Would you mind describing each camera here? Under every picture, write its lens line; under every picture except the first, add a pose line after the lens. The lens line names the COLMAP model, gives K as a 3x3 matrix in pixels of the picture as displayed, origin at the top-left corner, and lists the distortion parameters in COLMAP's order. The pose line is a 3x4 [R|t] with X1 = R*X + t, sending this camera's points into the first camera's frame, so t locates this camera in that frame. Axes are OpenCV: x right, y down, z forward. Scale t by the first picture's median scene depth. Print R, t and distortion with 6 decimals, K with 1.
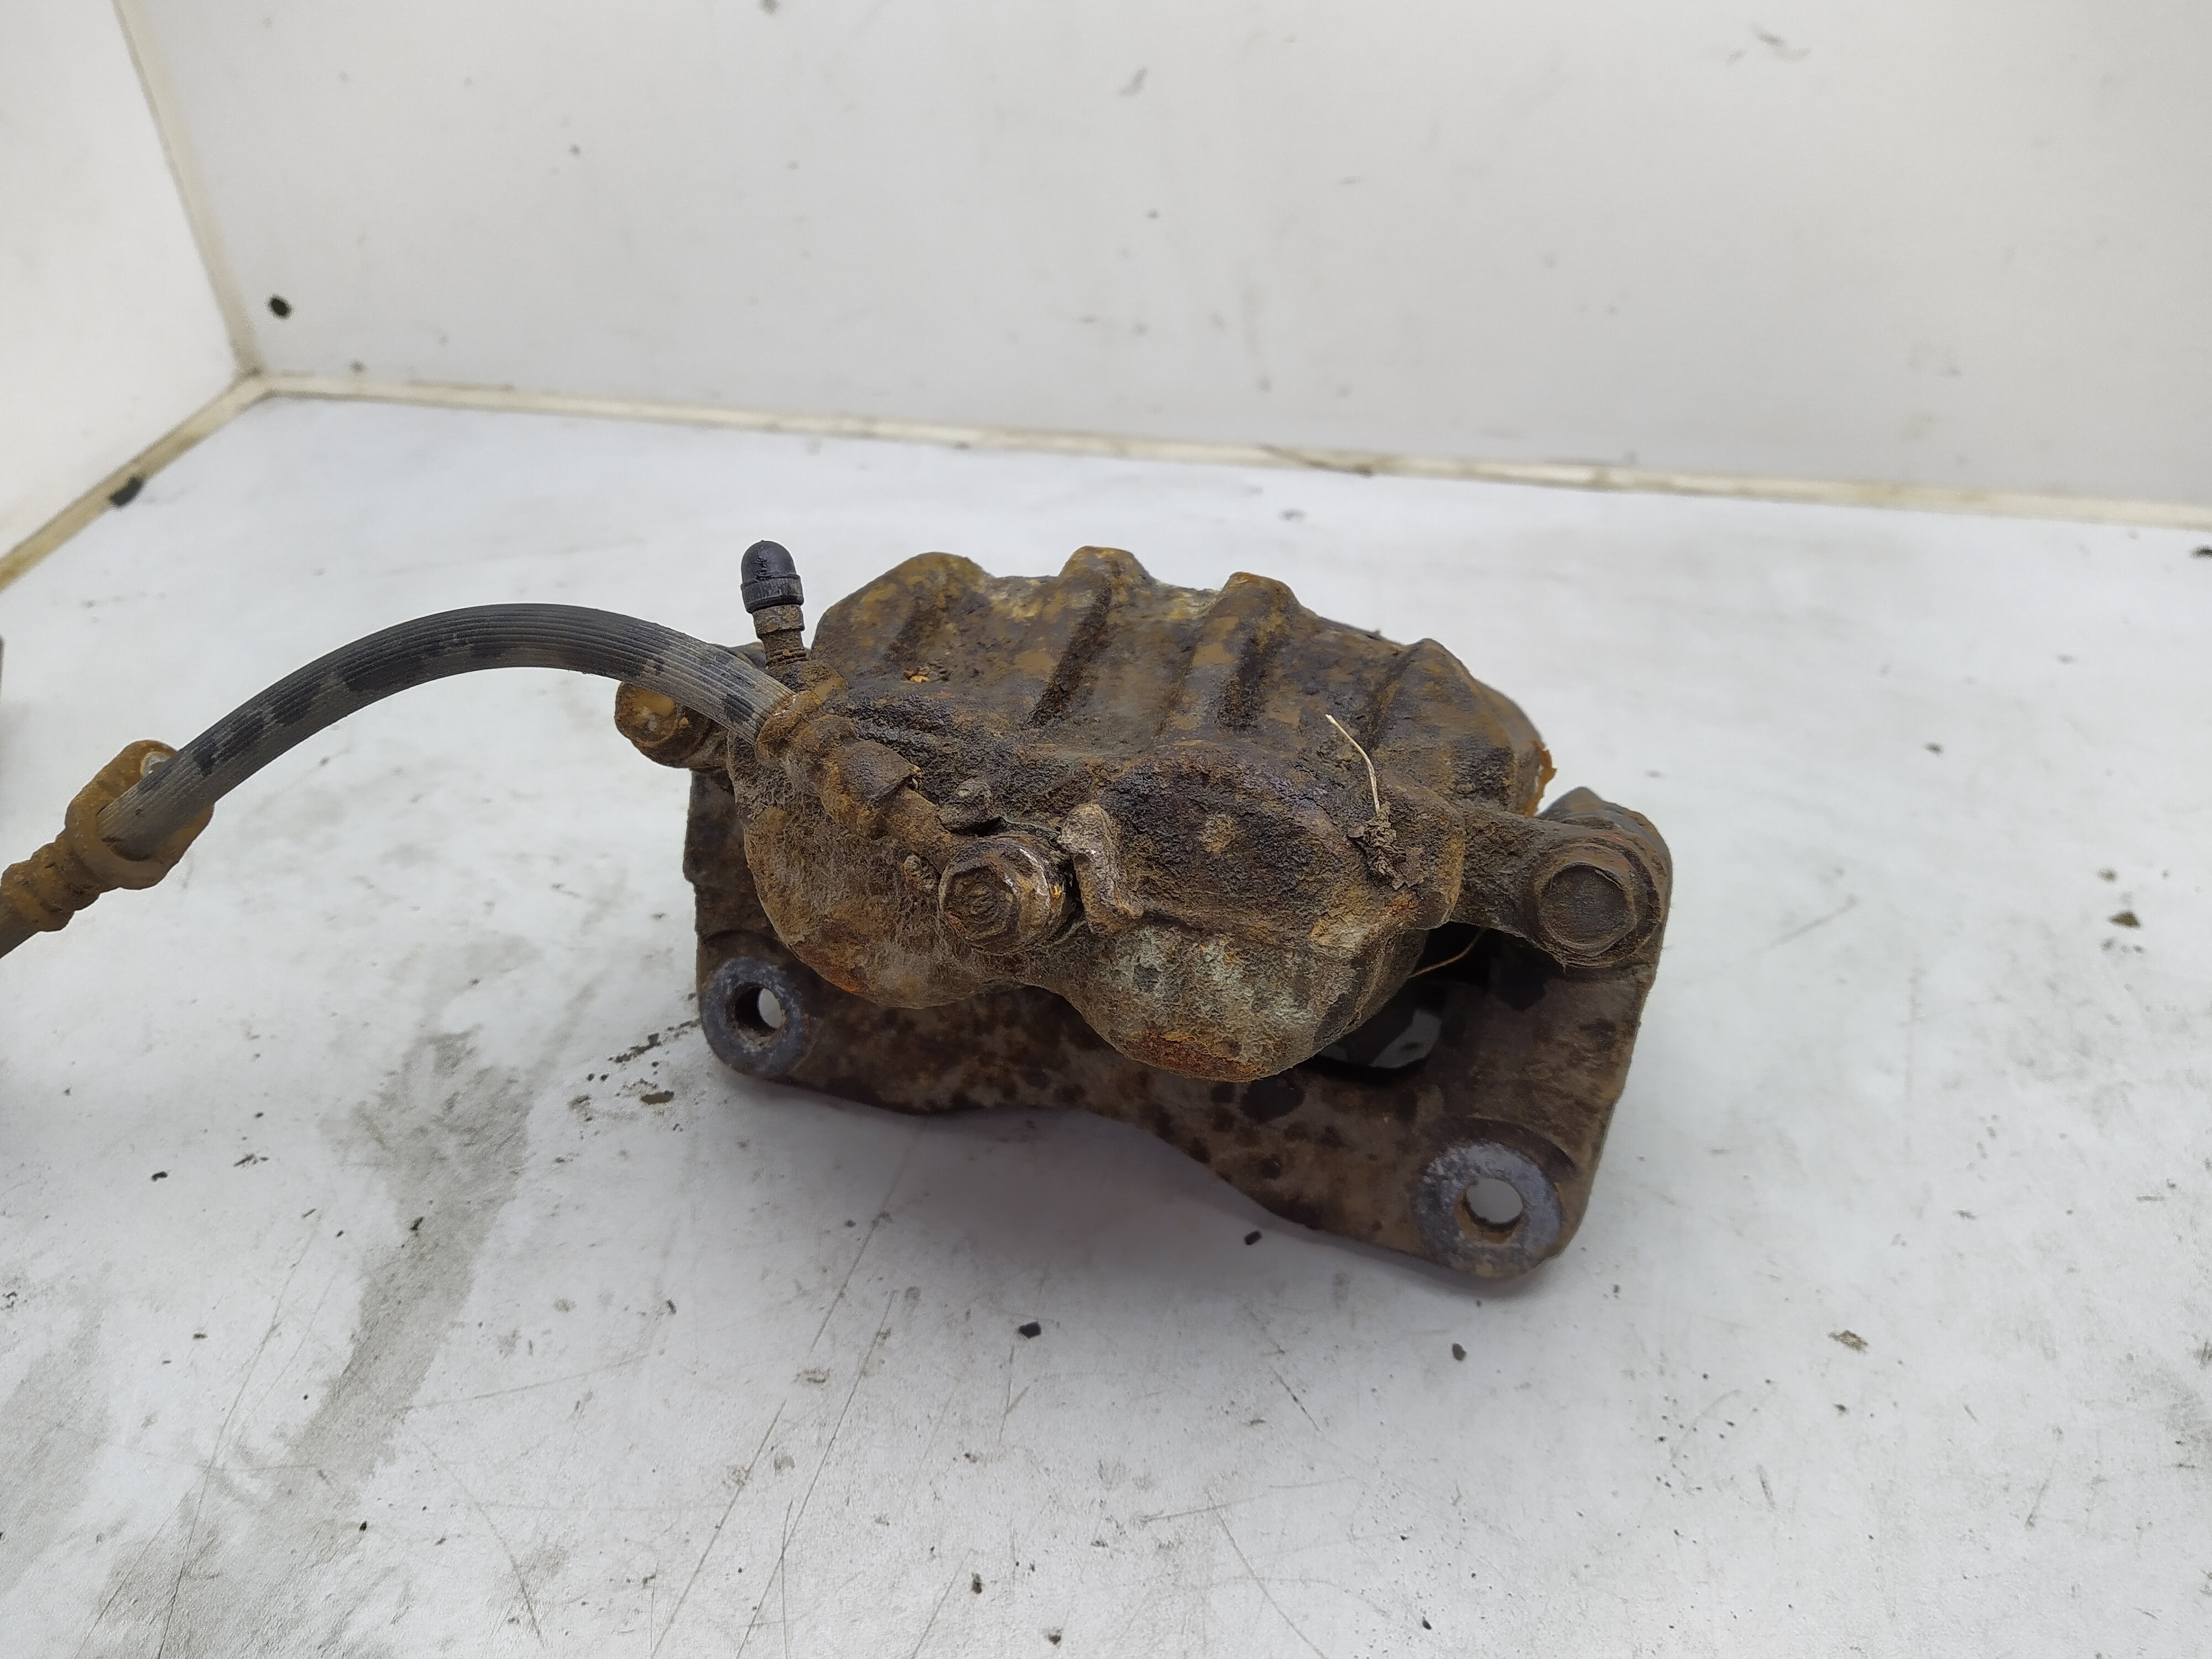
lens RADIAL K [[1831.0, 0, 1098.0], [0, 1831.0, 831.1], [0, 0, 1]] dist [0.054078, -0.103094]
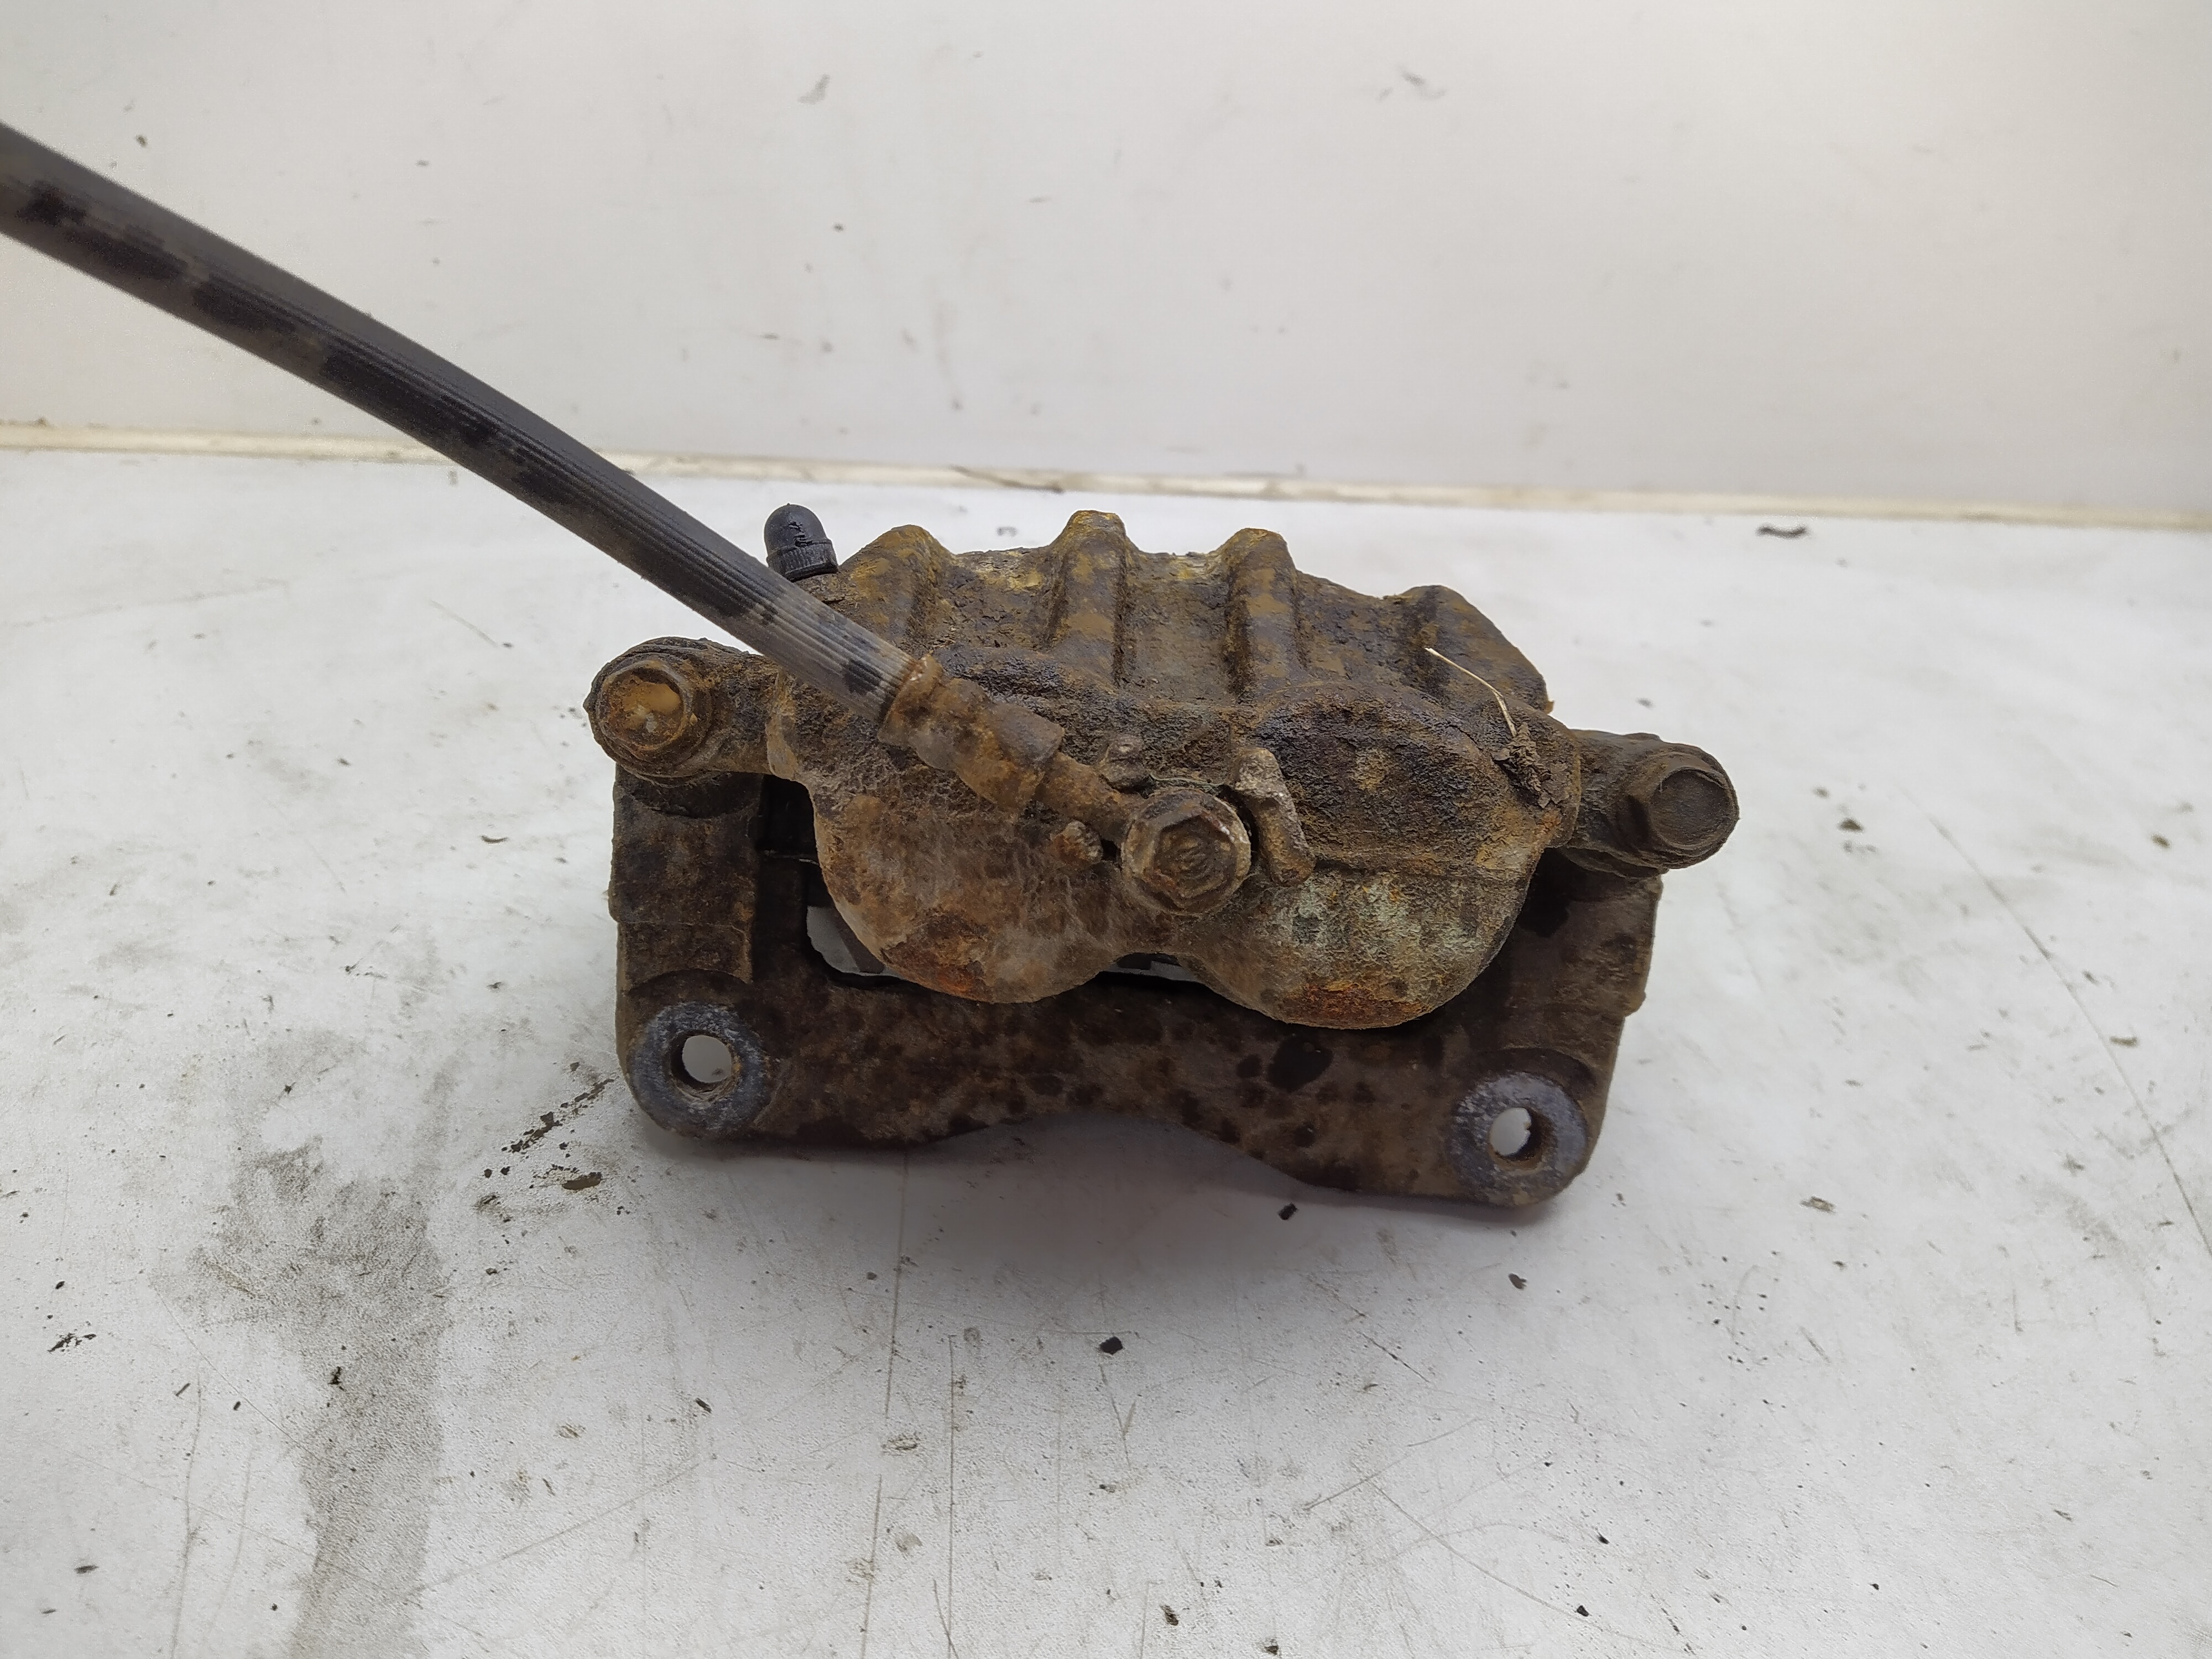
lens RADIAL K [[1831.0, 0, 1183.0], [0, 1831.0, 809.1], [0, 0, 1]] dist [0.054078, -0.103094]
pose [[0.924457, -0.089974, 0.370518, -0.293438], [0.110668, 0.993243, -0.034928, 0.034317], [-0.364872, 0.073294, 0.928168, 0.092806]]
